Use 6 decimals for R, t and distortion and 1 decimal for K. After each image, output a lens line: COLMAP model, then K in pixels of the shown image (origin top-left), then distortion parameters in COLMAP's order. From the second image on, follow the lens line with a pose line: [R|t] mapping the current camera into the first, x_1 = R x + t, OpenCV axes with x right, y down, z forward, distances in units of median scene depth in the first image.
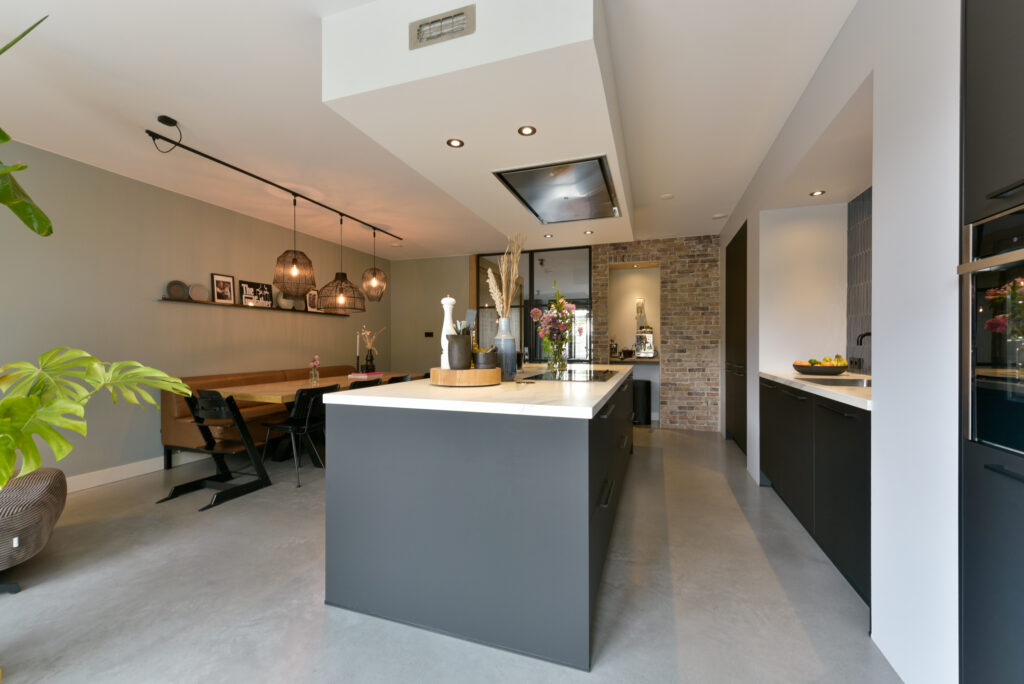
lens RADIAL K [[414.1, 0, 493.2], [0, 414.1, 343.0], [0, 0, 1]] dist [0.001589, 0.000000]
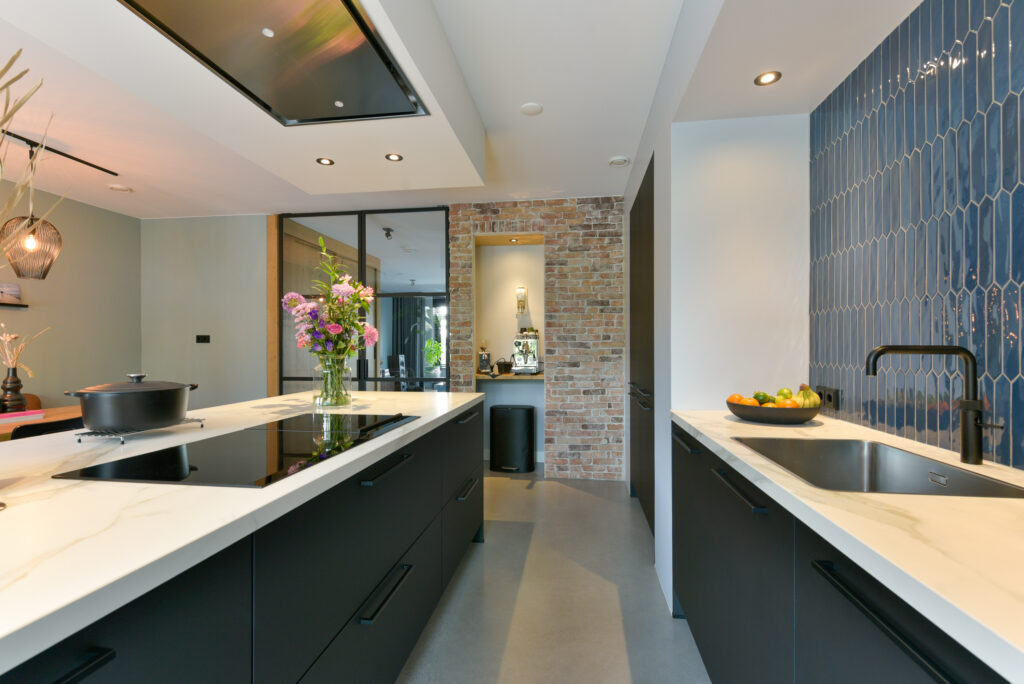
lens RADIAL K [[462.2, 0, 506.9], [0, 462.2, 344.5], [0, 0, 1]] dist [0.000993, -0.000420]
pose [[0.977315, -0.001187, 0.211790, 0.186172], [0.001858, 0.999994, -0.002971, -0.011723], [-0.211785, 0.003297, 0.977311, 0.277816]]
